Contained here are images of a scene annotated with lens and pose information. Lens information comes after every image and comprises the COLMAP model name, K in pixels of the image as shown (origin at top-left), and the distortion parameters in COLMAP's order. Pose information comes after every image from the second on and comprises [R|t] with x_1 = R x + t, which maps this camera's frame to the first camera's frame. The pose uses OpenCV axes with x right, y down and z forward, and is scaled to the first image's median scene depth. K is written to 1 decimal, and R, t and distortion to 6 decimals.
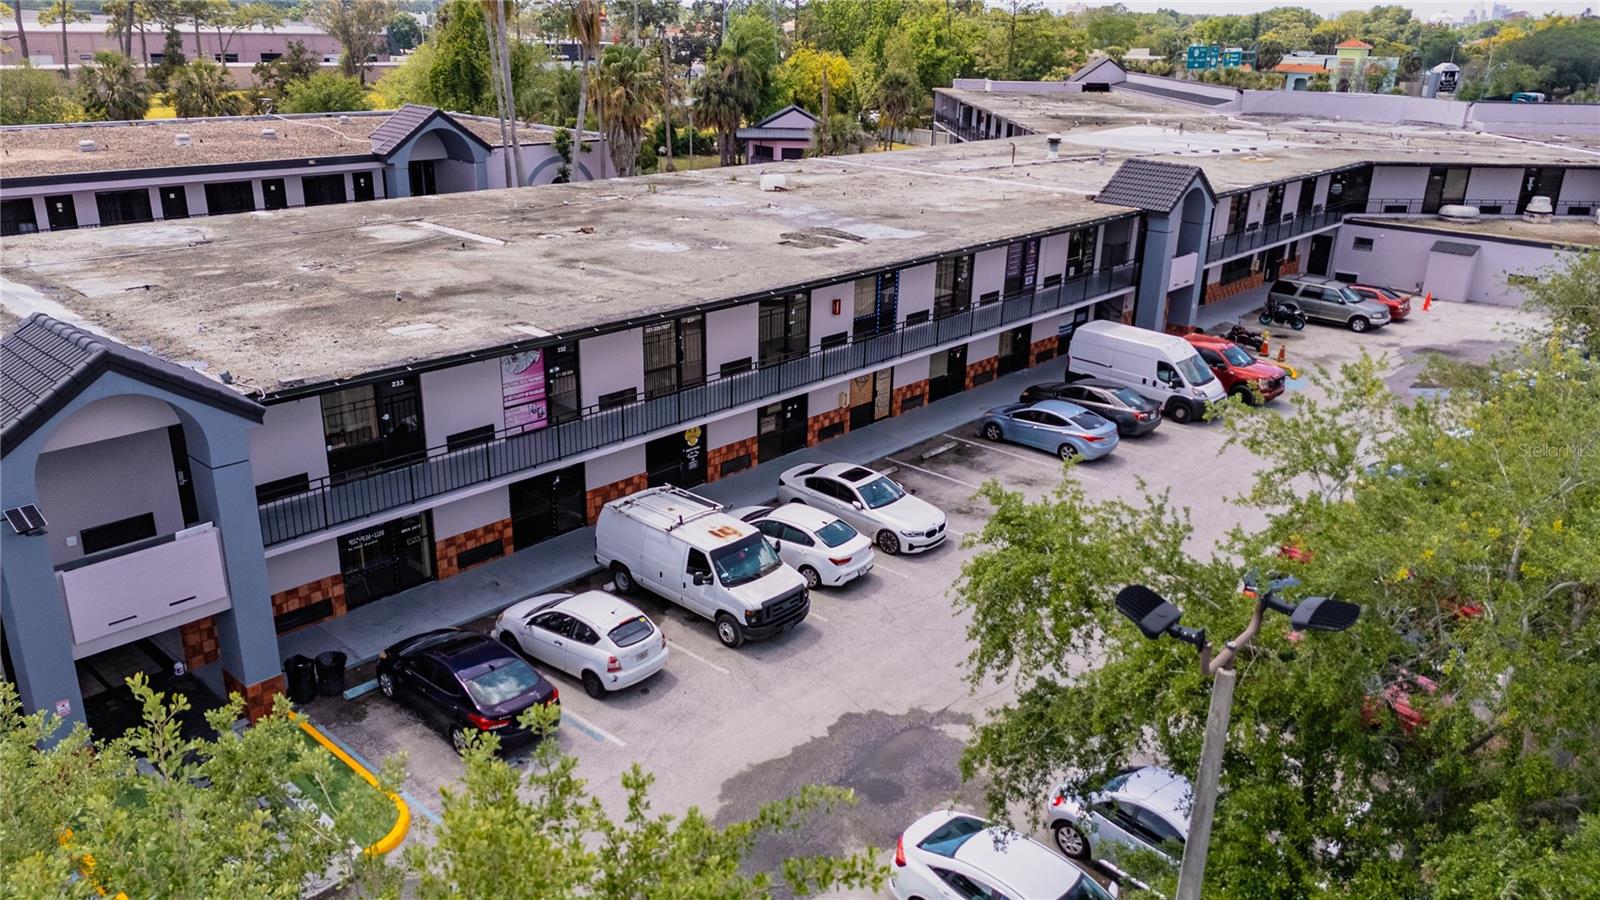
lens RADIAL K [[1181.9, 0, 800.0], [0, 1181.9, 450.0], [0, 0, 1]] dist [0.035019, -0.003577]
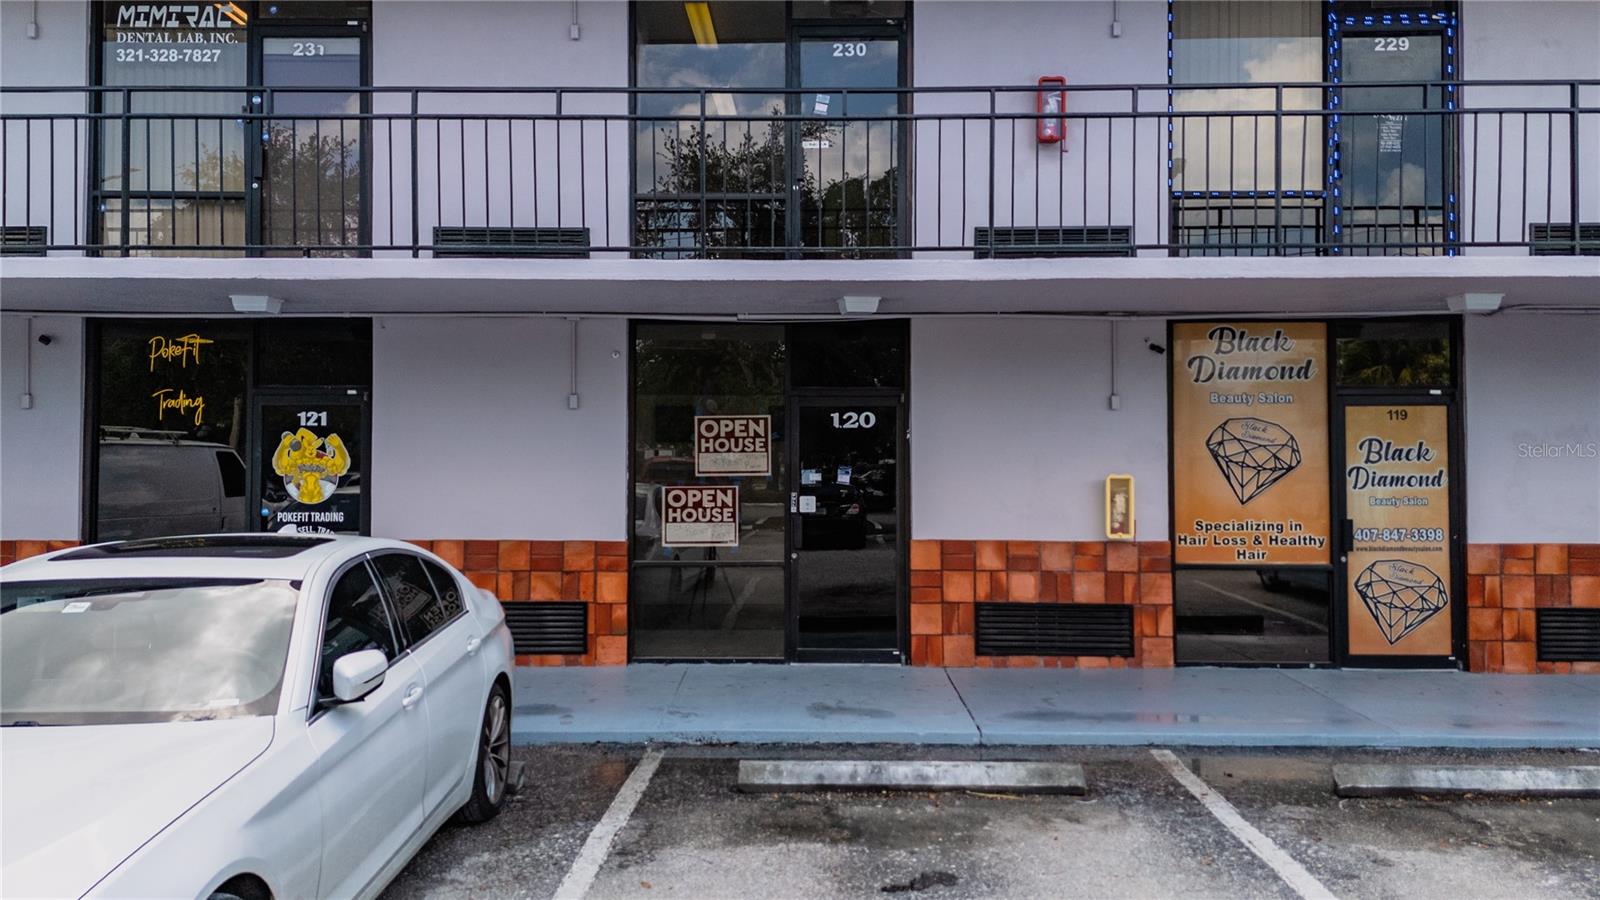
lens RADIAL K [[1181.9, 0, 800.0], [0, 1181.9, 450.0], [0, 0, 1]] dist [0.035019, -0.003577]
pose [[0.656984, -0.020117, -0.753636, 0.179539], [-0.245286, 0.939552, -0.238909, 0.020813], [0.712886, 0.341815, 0.612336, 0.808980]]
